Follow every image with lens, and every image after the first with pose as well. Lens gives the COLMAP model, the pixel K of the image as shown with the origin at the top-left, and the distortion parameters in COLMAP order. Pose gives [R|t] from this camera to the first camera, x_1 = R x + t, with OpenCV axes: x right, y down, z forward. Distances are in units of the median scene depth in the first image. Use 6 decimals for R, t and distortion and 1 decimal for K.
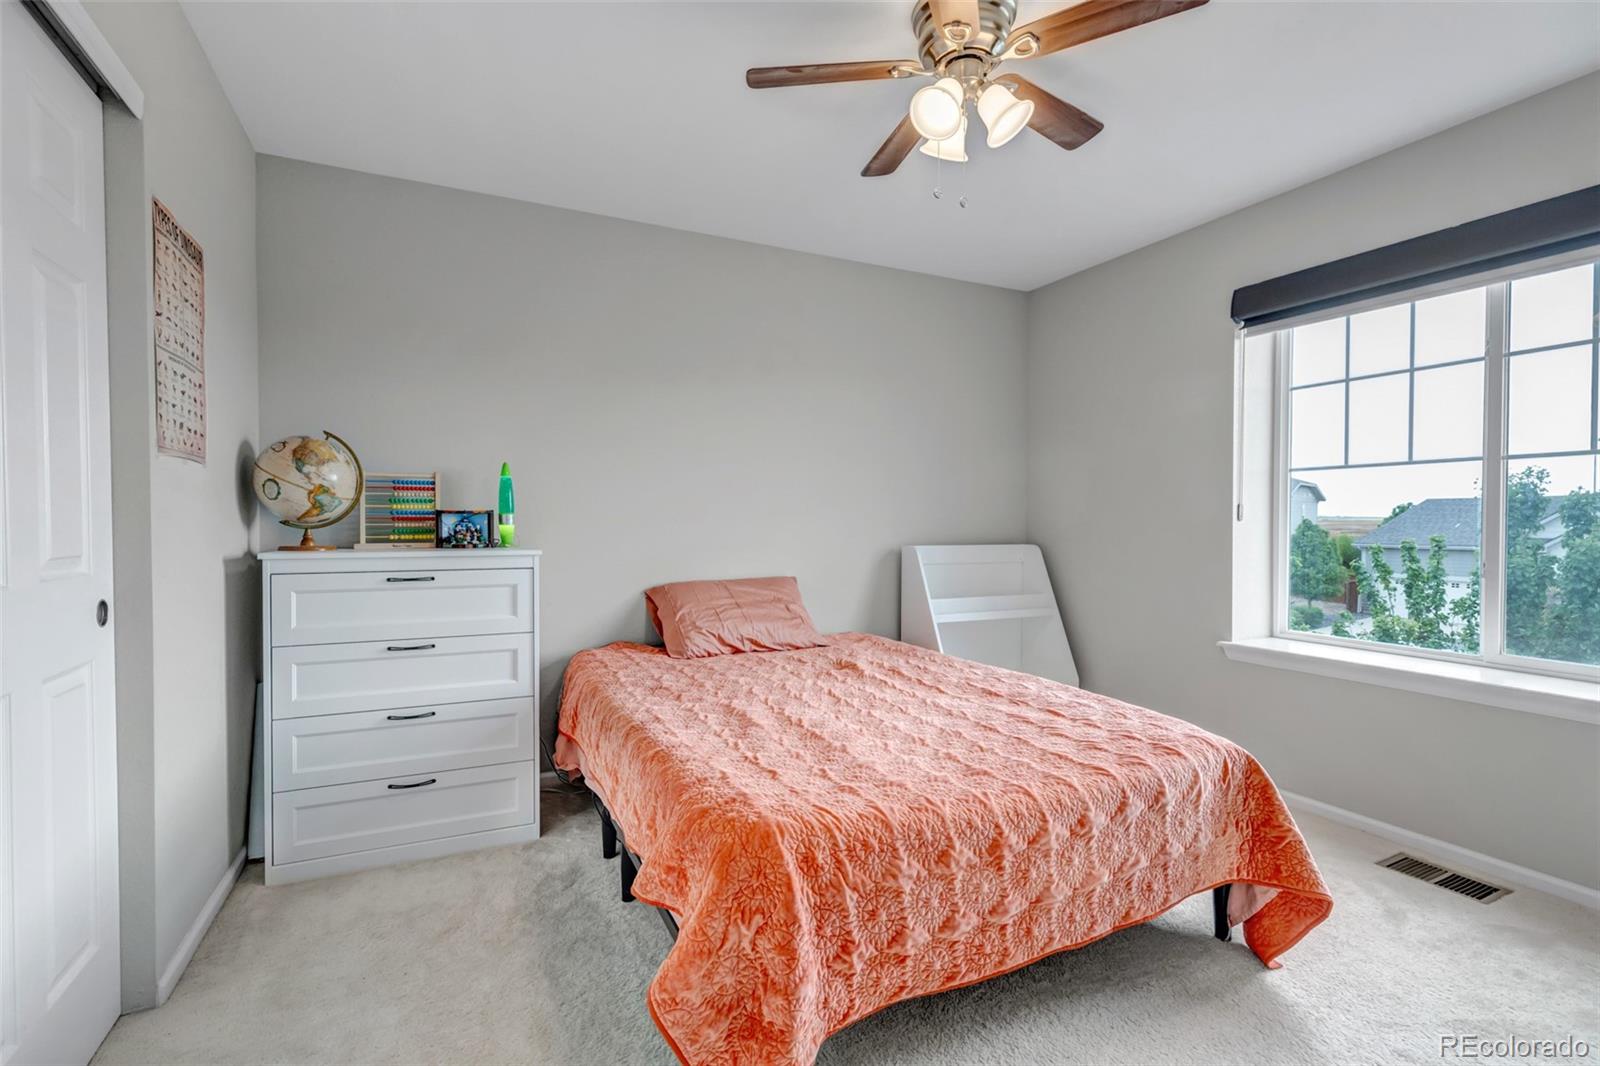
lens RADIAL K [[724.5, 0, 792.5], [0, 724.5, 530.5], [0, 0, 1]] dist [0.003493, -0.000260]
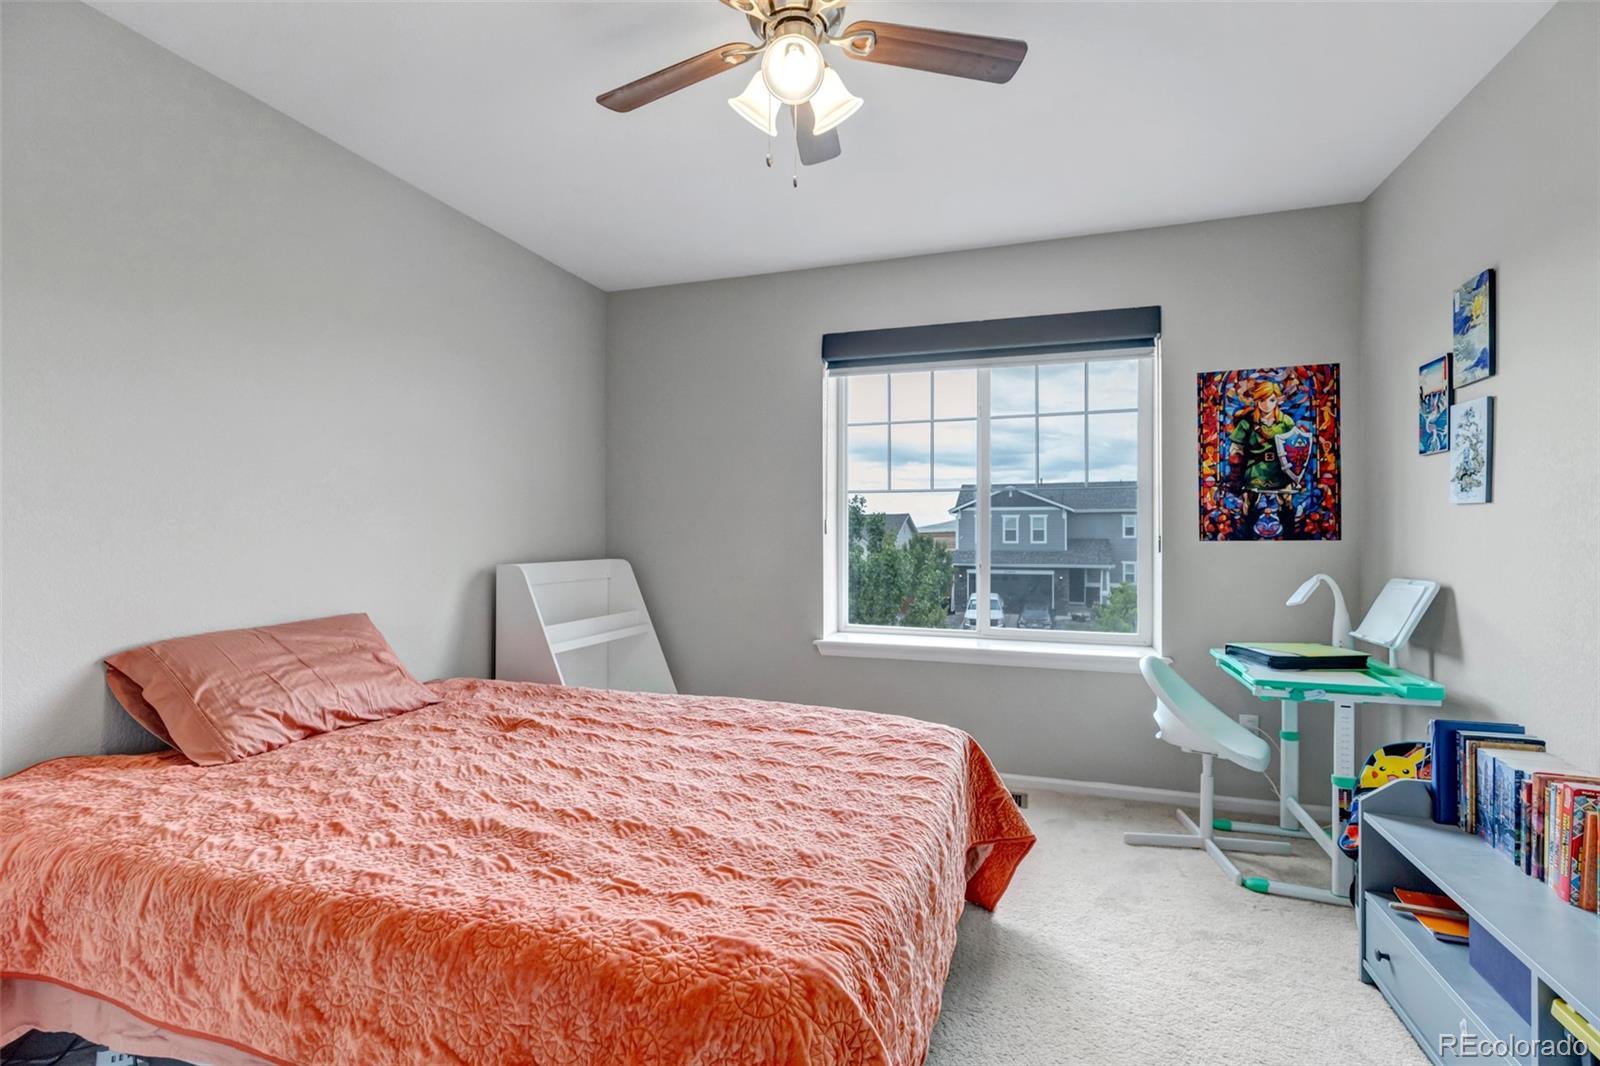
lens RADIAL K [[724.5, 0, 792.5], [0, 724.5, 530.5], [0, 0, 1]] dist [0.003493, -0.000260]
pose [[0.701955, 0.001760, 0.712219, -0.341034], [0.009248, 0.999890, -0.011585, -0.008759], [-0.712161, 0.014719, 0.701862, 0.317984]]
